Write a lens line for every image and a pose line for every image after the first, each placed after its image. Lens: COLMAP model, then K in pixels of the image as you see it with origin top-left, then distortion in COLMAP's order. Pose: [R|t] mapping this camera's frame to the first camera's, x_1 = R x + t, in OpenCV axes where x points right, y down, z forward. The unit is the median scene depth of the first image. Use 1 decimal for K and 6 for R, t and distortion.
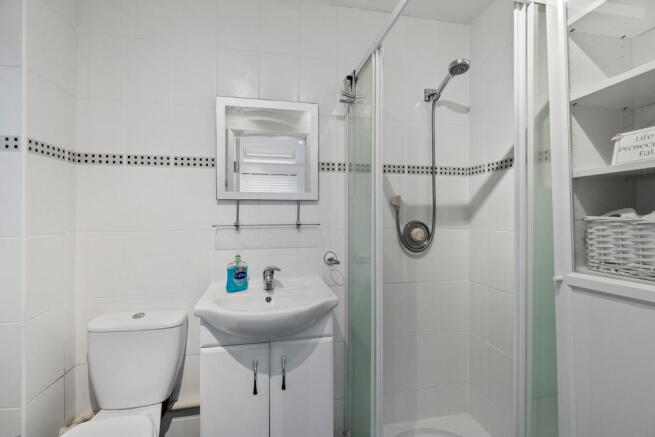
lens RADIAL K [[282.7, 0, 330.3], [0, 282.7, 219.1], [0, 0, 1]] dist [-0.003484, -0.000080]
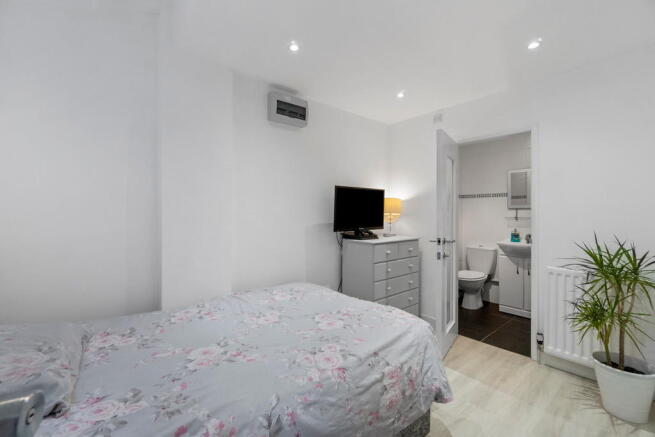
lens RADIAL K [[282.7, 0, 331.1], [0, 282.7, 214.6], [0, 0, 1]] dist [-0.003484, -0.000080]
pose [[0.488085, 0.004844, -0.872783, 1.210744], [0.008477, 0.999911, 0.010291, -0.055110], [0.872755, -0.012422, 0.488000, -1.926357]]
